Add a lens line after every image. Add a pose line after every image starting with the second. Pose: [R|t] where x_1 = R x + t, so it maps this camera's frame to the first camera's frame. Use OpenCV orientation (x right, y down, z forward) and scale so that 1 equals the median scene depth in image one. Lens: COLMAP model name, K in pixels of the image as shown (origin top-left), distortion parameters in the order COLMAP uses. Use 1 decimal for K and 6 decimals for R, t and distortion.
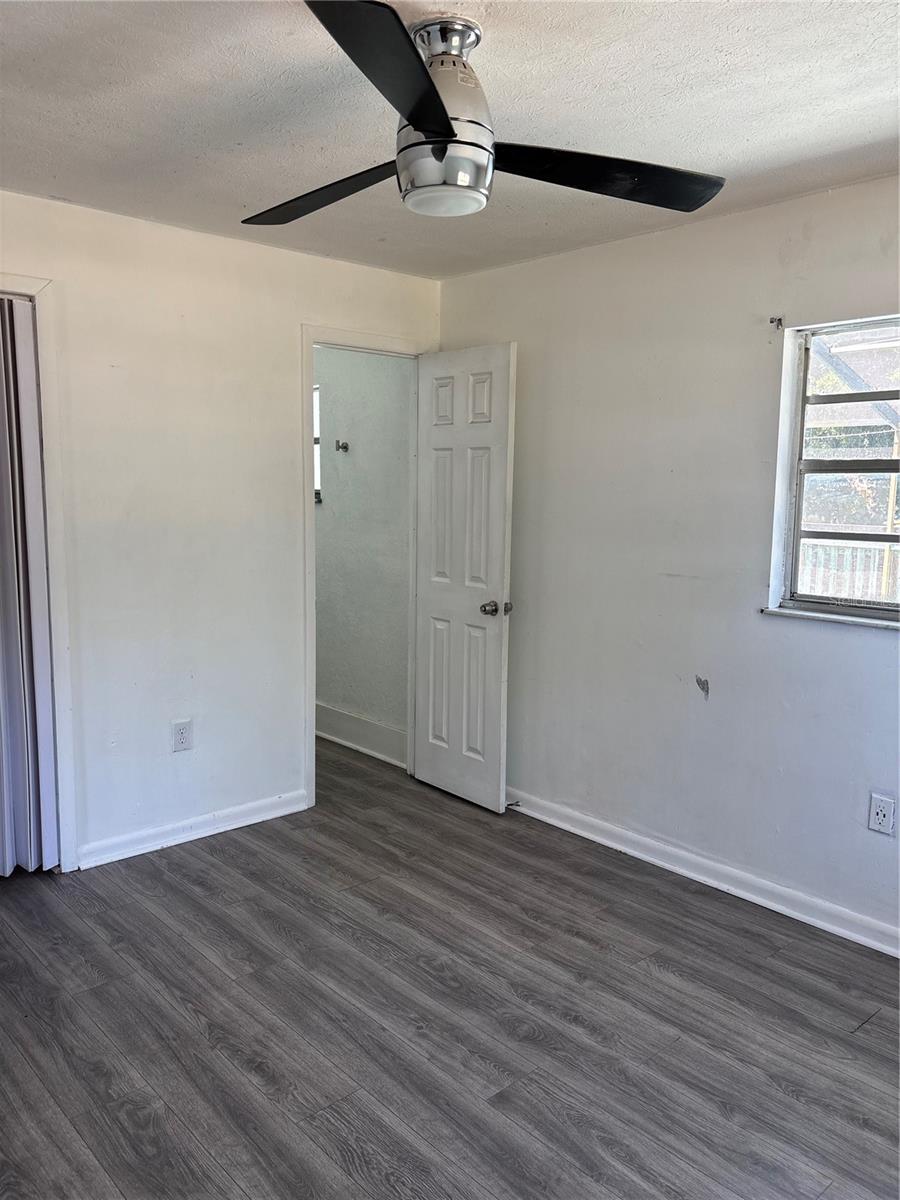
lens RADIAL K [[904.8, 0, 455.3], [0, 904.8, 607.1], [0, 0, 1]] dist [0.052965, -0.063801]
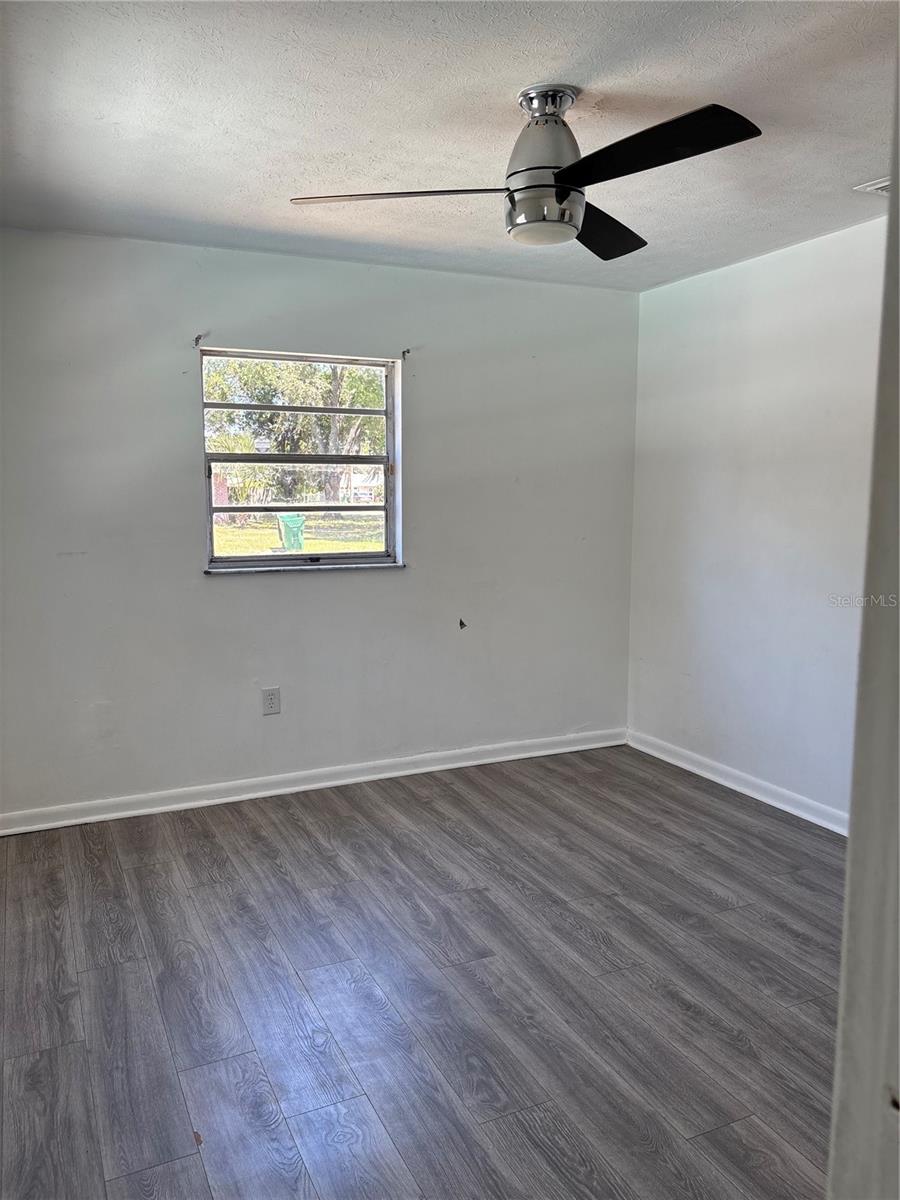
lens RADIAL K [[904.8, 0, 449.0], [0, 904.8, 596.4], [0, 0, 1]] dist [0.052965, -0.063801]
pose [[-0.954066, -0.050994, 0.295225, -0.194196], [0.024445, 0.968873, 0.246349, -0.194554], [-0.298598, 0.242250, -0.923122, 1.594036]]
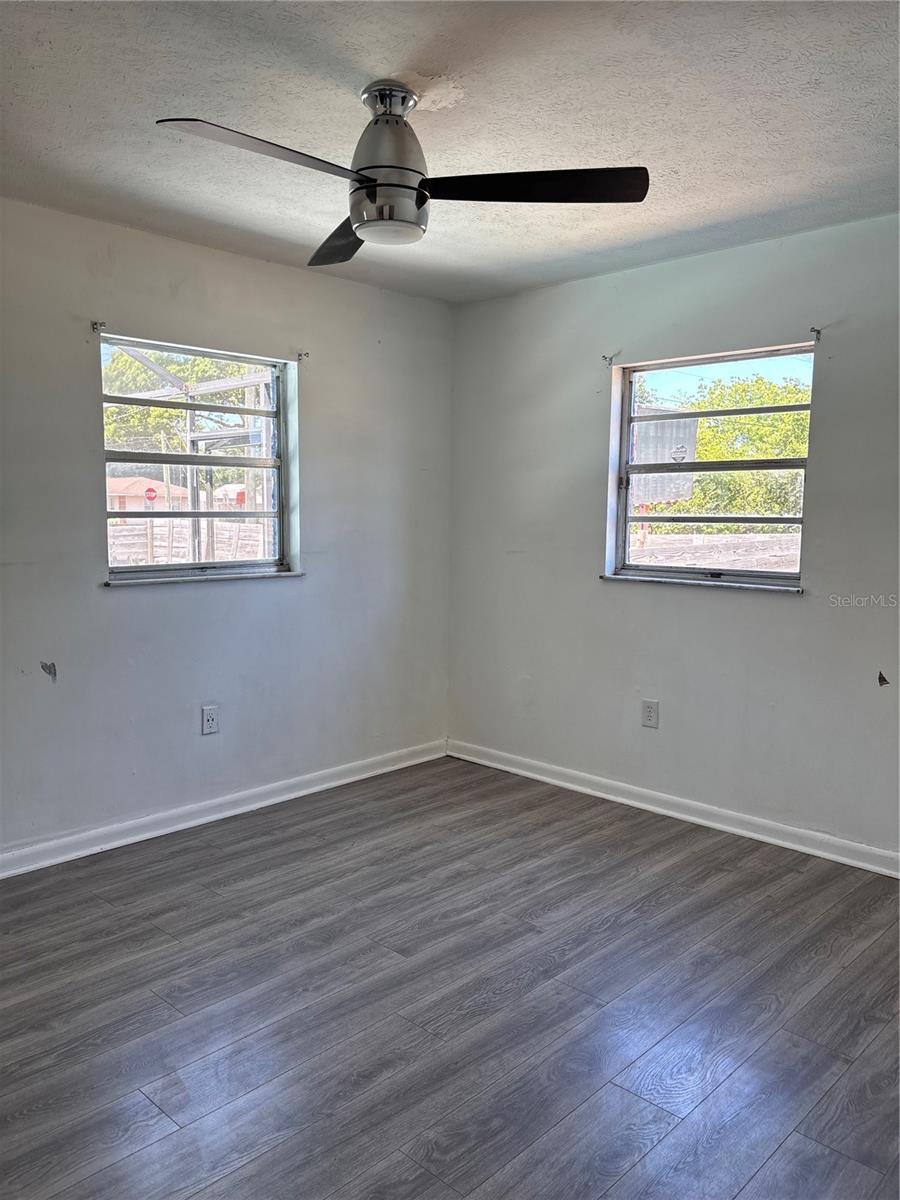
lens RADIAL K [[904.8, 0, 439.7], [0, 904.8, 600.0], [0, 0, 1]] dist [0.052965, -0.063801]
pose [[-0.058661, -0.118670, 0.991199, -0.894106], [0.121753, 0.984646, 0.125091, -0.075396], [-0.990826, 0.128019, -0.043312, 0.732202]]
